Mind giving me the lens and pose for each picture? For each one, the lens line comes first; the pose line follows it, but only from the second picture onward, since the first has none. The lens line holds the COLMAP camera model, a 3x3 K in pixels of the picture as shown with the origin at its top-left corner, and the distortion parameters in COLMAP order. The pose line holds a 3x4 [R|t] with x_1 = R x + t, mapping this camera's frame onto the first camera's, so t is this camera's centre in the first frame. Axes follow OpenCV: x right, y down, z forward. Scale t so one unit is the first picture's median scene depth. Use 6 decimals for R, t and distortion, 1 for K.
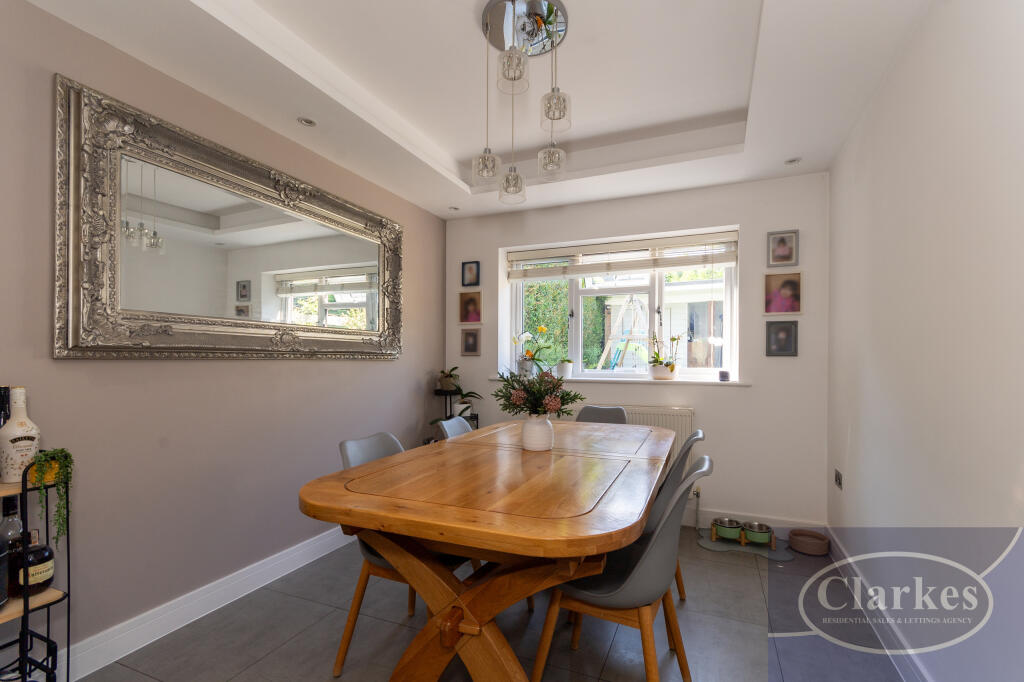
lens RADIAL K [[461.9, 0, 513.7], [0, 461.9, 358.8], [0, 0, 1]] dist [-0.000113, 0.000023]
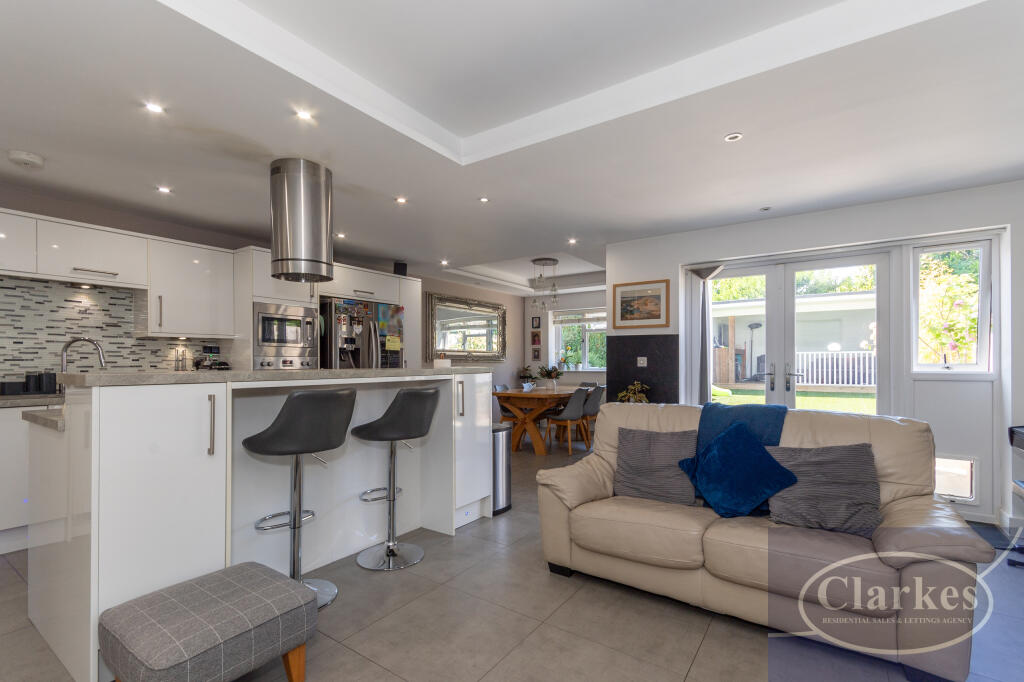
lens RADIAL K [[461.9, 0, 513.7], [0, 461.9, 358.8], [0, 0, 1]] dist [-0.000113, 0.000023]
pose [[0.982782, -0.007076, -0.184634, 0.204525], [0.005780, 0.999955, -0.007552, 0.001346], [0.184679, 0.006355, 0.982778, -1.161743]]
